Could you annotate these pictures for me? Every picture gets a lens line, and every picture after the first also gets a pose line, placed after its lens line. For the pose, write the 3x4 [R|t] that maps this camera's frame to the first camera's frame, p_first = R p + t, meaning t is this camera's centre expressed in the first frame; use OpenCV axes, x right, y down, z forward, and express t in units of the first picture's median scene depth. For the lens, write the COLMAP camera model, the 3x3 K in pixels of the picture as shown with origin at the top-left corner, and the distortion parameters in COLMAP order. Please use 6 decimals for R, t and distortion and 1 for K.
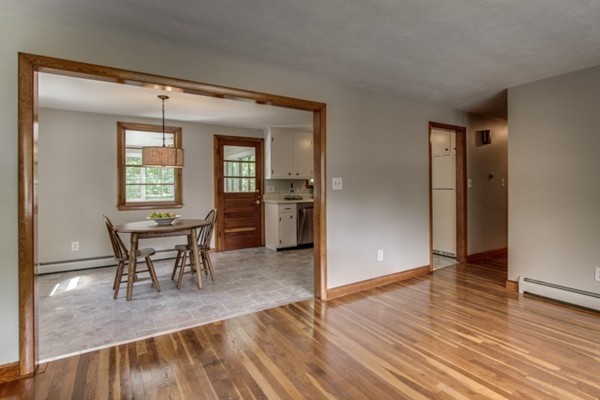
lens RADIAL K [[307.1, 0, 334.0], [0, 307.1, 186.8], [0, 0, 1]] dist [-0.020354, 0.005217]
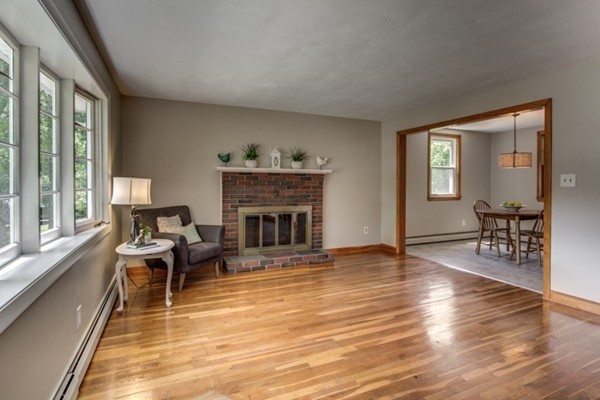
lens RADIAL K [[307.1, 0, 301.2], [0, 307.1, 185.8], [0, 0, 1]] dist [-0.020354, 0.005217]
pose [[-0.207394, 0.014322, -0.978153, 0.596649], [-0.004070, 0.999872, 0.015503, -0.003414], [0.978249, 0.007196, -0.207309, 0.235164]]
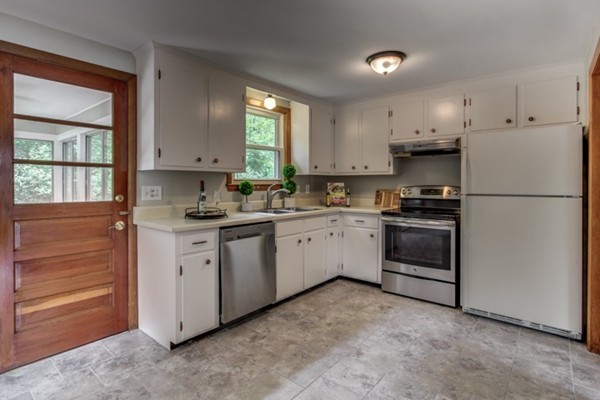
lens RADIAL K [[307.1, 0, 296.0], [0, 307.1, 185.3], [0, 0, 1]] dist [-0.020354, 0.005217]
pose [[0.964650, 0.005841, 0.263469, -0.131487], [-0.006567, 0.999977, 0.001875, -0.006858], [-0.263452, -0.003539, 0.964666, 0.560208]]
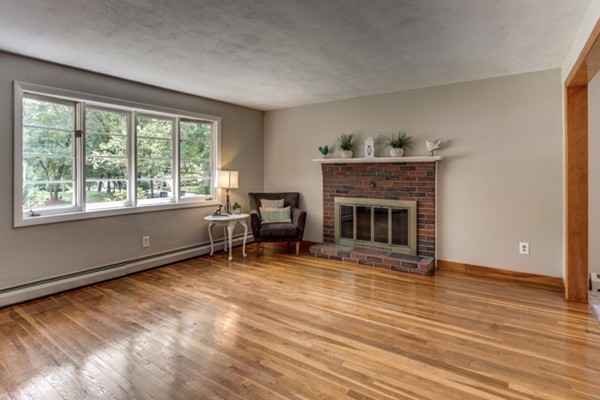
lens RADIAL K [[311.6, 0, 287.0], [0, 311.6, 174.8], [0, 0, 1]] dist [-0.018843, -0.002220]
pose [[-0.945954, 0.008839, -0.324179, 0.255037], [0.005966, 0.999934, 0.009854, -0.003443], [0.324245, 0.007388, -0.945944, 0.656911]]
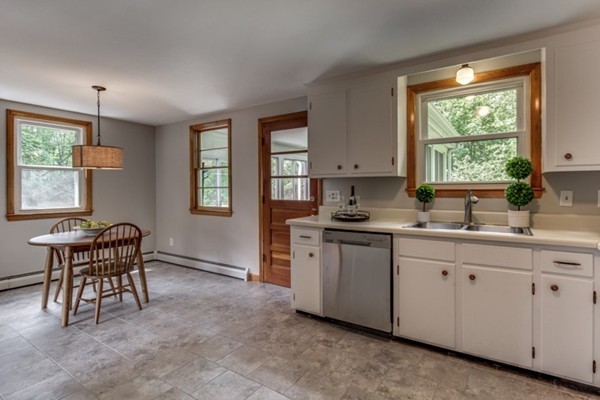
lens RADIAL K [[307.1, 0, 308.6], [0, 307.1, 187.0], [0, 0, 1]] dist [-0.020354, 0.005217]
pose [[0.375516, 0.002874, -0.926812, 0.309288], [-0.001461, 0.999996, 0.002509, -0.011569], [0.926815, 0.000412, 0.375518, 0.798468]]
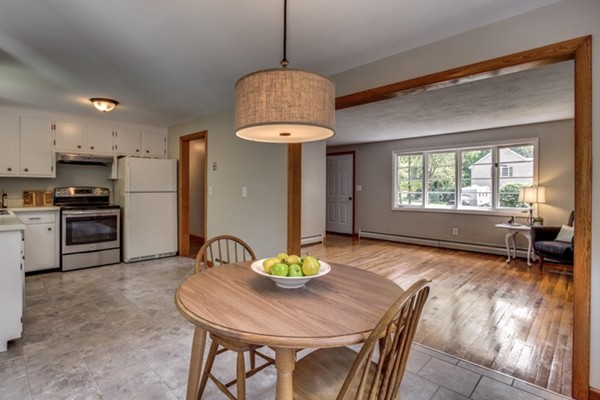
lens RADIAL K [[307.1, 0, 270.0], [0, 307.1, 191.2], [0, 0, 1]] dist [-0.020354, 0.005217]
pose [[-0.140587, -0.006281, 0.990048, -0.610885], [0.000404, 0.999979, 0.006401, -0.000249], [-0.990068, 0.001300, -0.140582, 0.697502]]
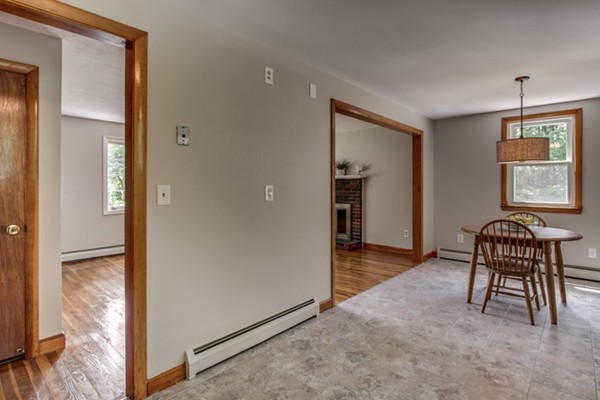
lens RADIAL K [[307.1, 0, 321.8], [0, 307.1, 186.3], [0, 0, 1]] dist [-0.020354, 0.005217]
pose [[-0.964867, 0.006611, -0.262655, 0.124435], [0.004166, 0.999943, 0.009865, -0.007902], [0.262706, 0.008424, -0.964839, 1.084099]]
